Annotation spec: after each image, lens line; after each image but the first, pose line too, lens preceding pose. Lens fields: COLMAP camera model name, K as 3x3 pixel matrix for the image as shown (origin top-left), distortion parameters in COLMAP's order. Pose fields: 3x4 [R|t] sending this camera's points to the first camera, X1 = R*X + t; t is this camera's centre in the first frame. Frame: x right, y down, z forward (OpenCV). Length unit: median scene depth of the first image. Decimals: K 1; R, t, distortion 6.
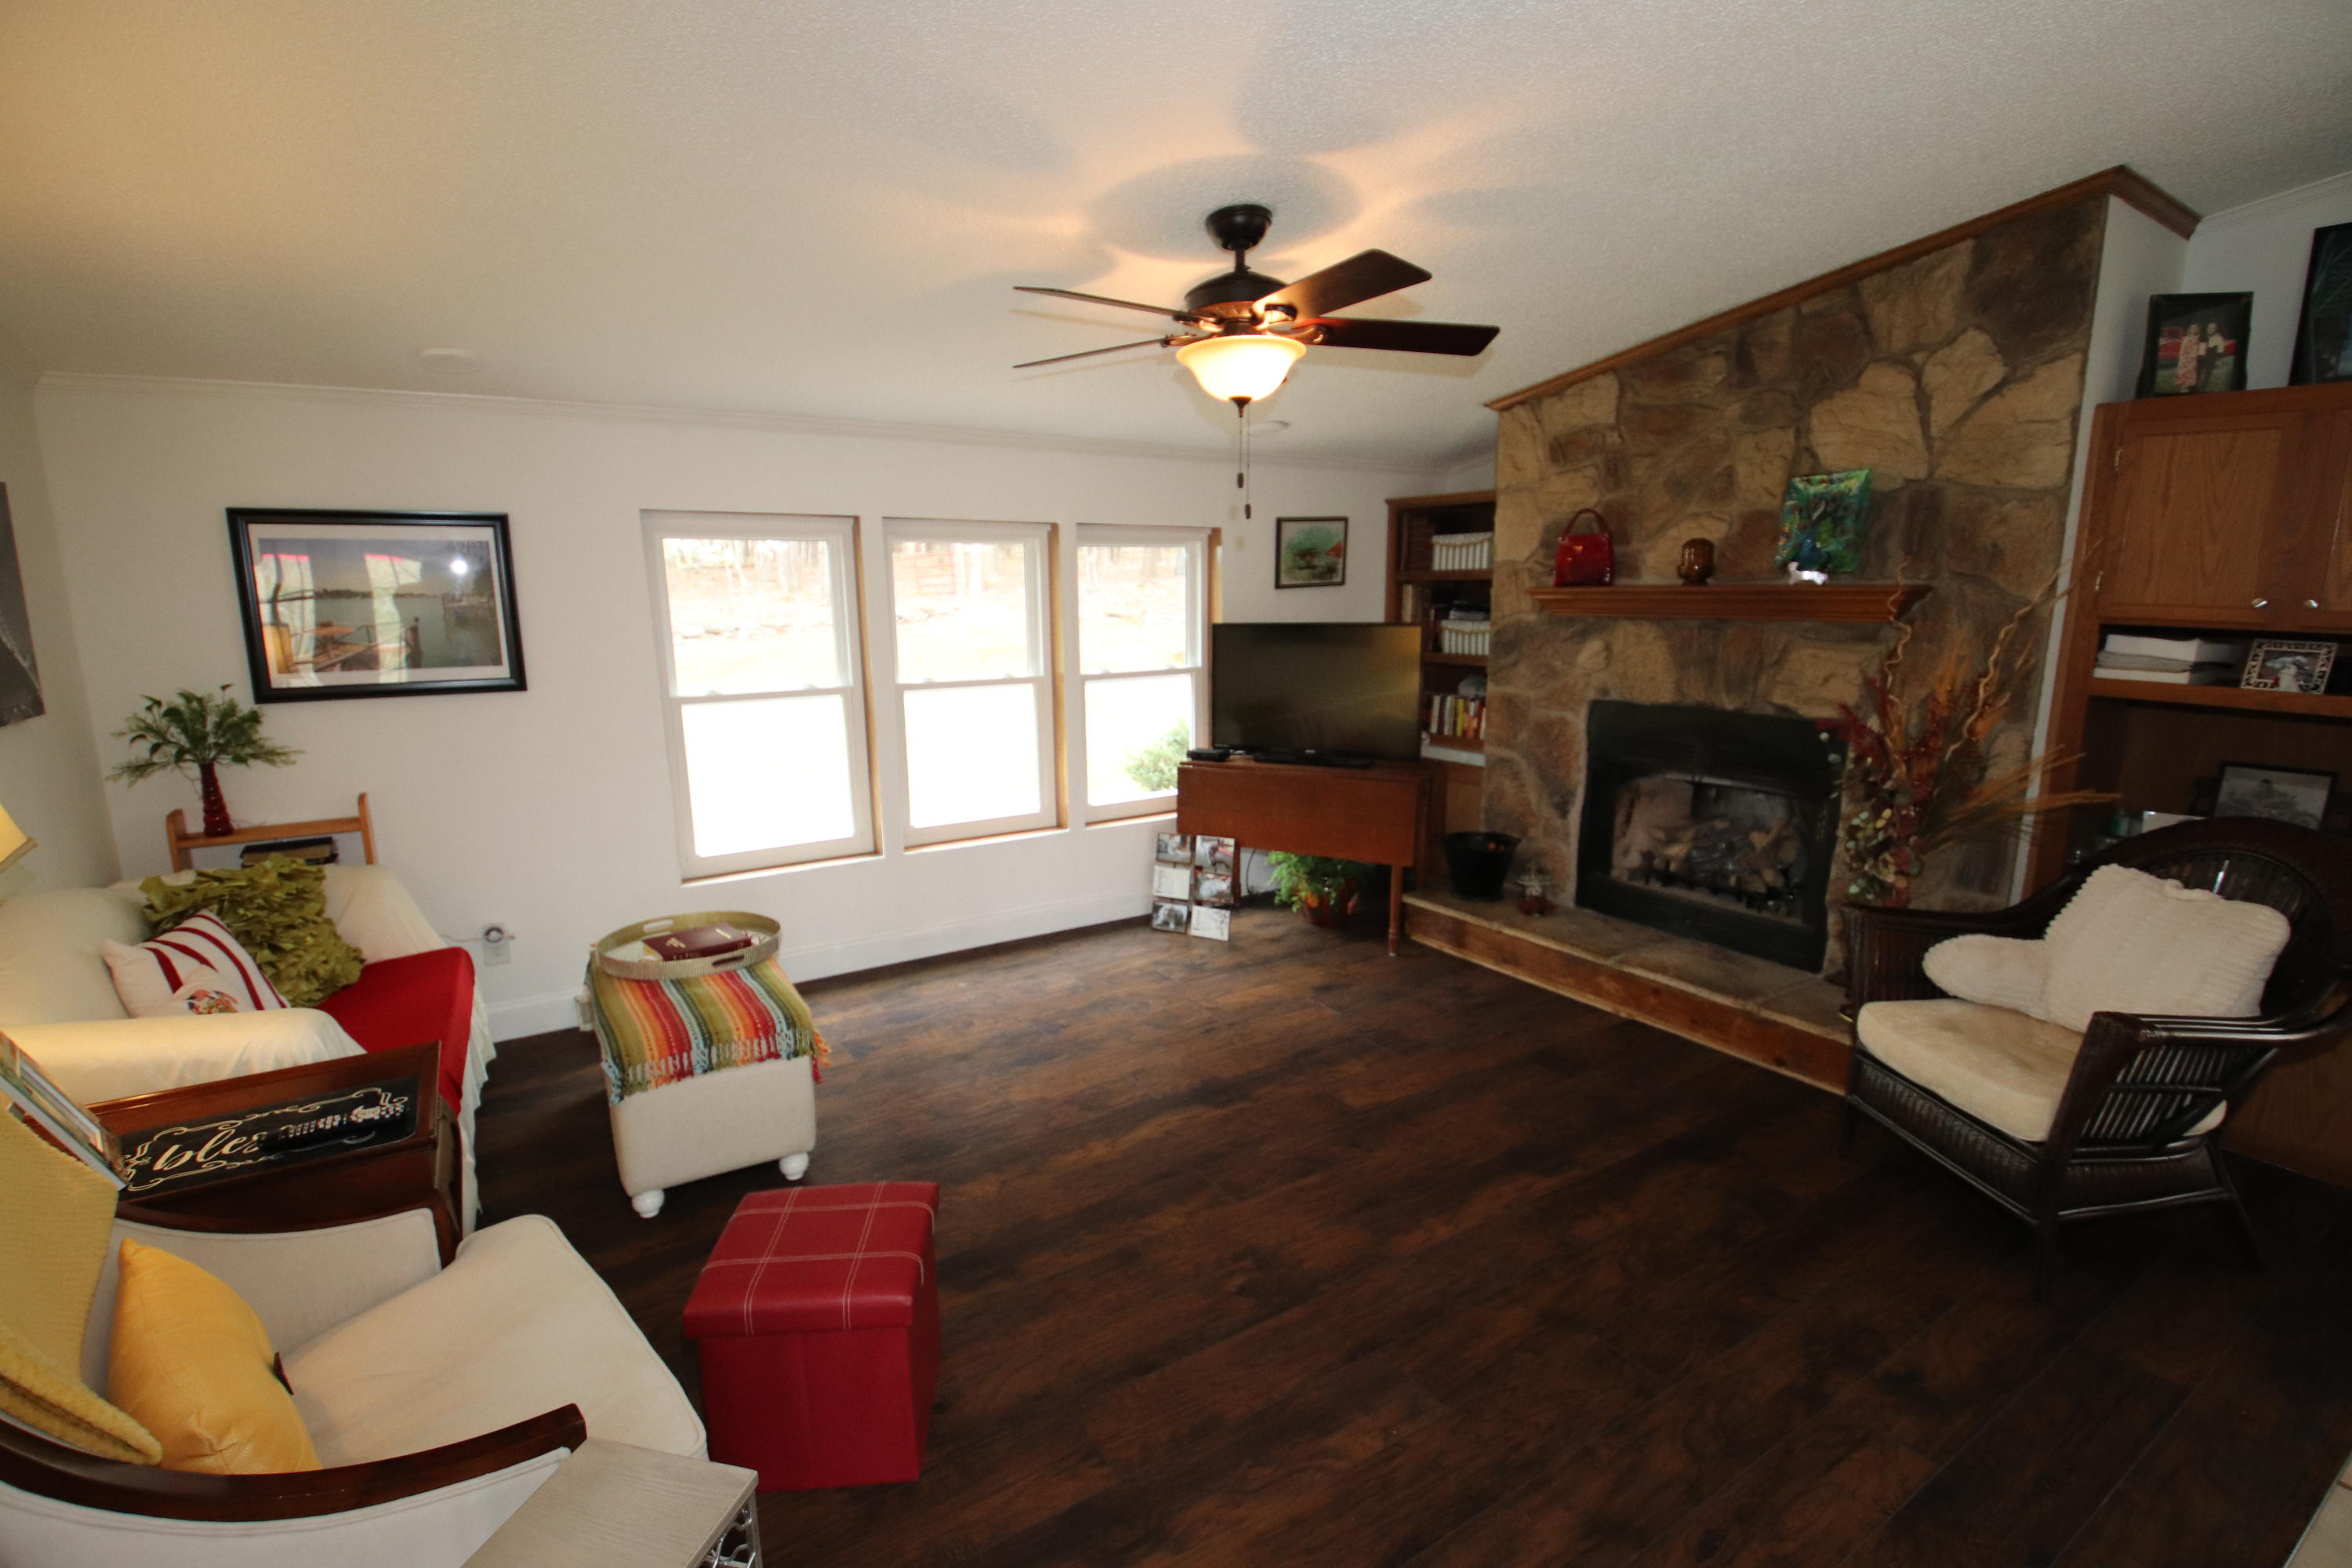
lens RADIAL K [[1081.5, 0, 1155.3], [0, 1081.5, 803.2], [0, 0, 1]] dist [0.016192, -0.030943]
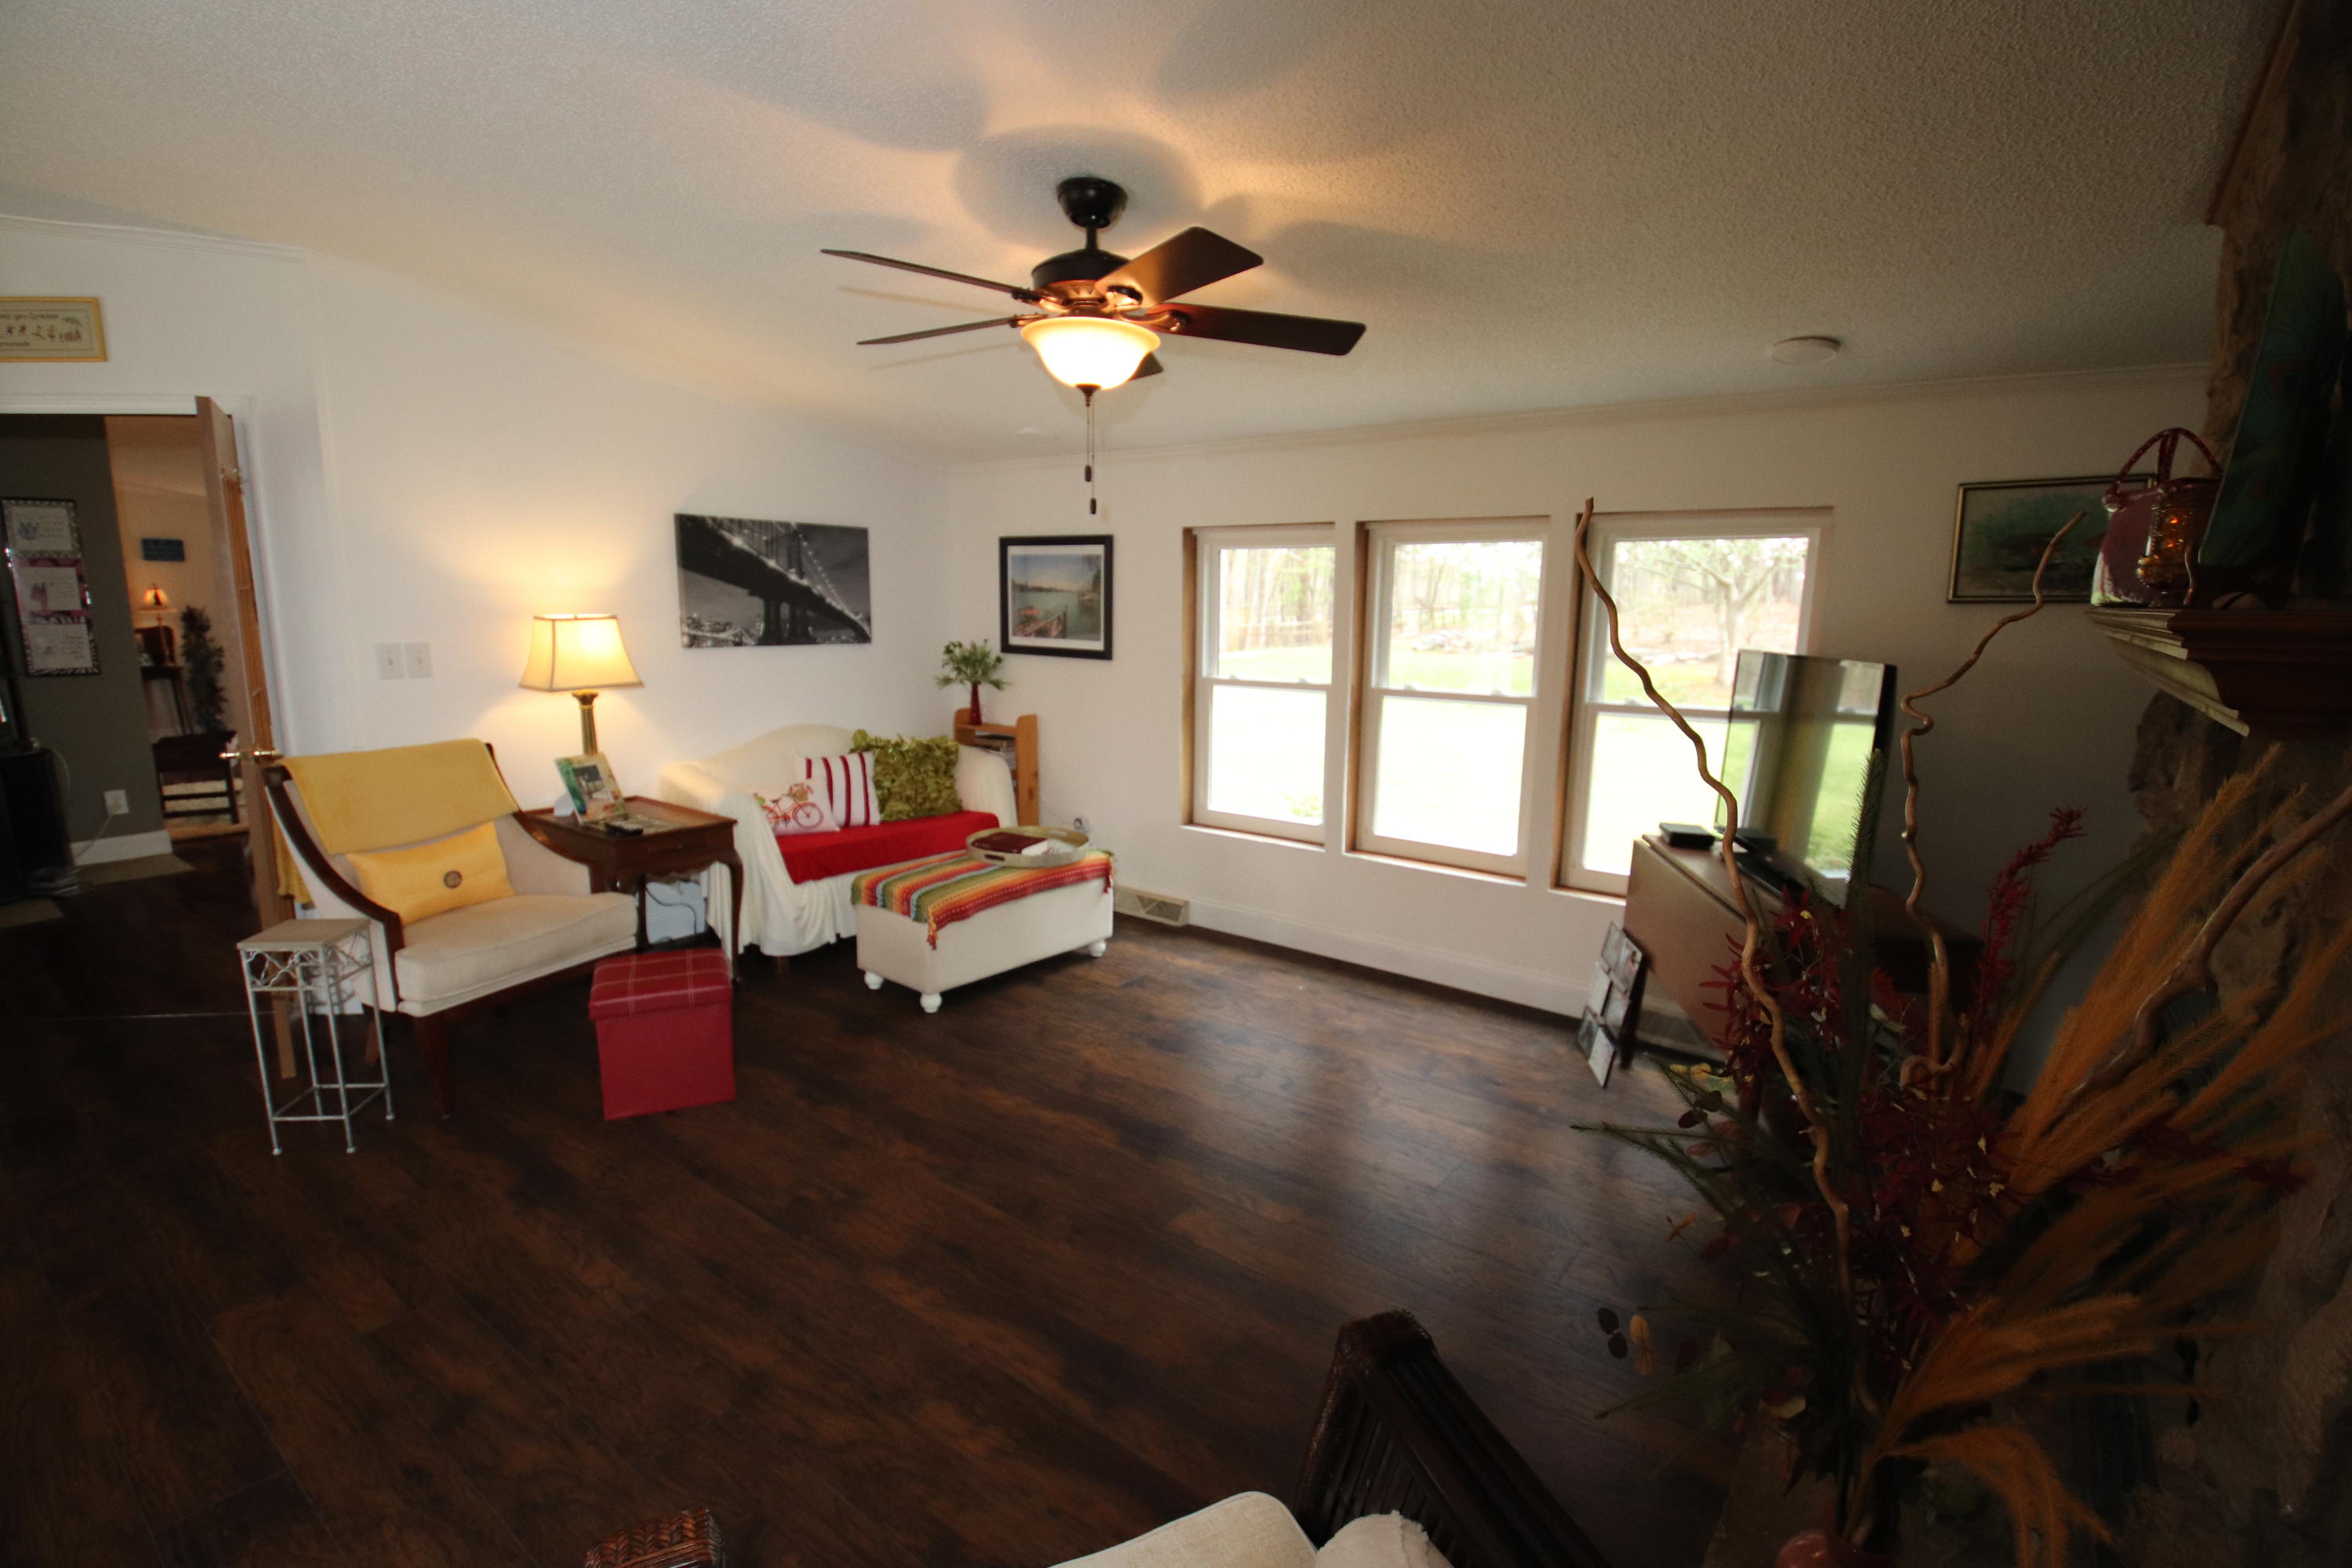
lens RADIAL K [[1099.8, 0, 1176.0], [0, 1099.8, 784.0], [0, 0, 1]] dist [0.018807, -0.033560]
pose [[0.336425, 0.171197, -0.926018, 0.888319], [-0.199014, 0.974052, 0.107775, -0.130203], [0.920441, 0.148033, 0.361766, 0.646854]]
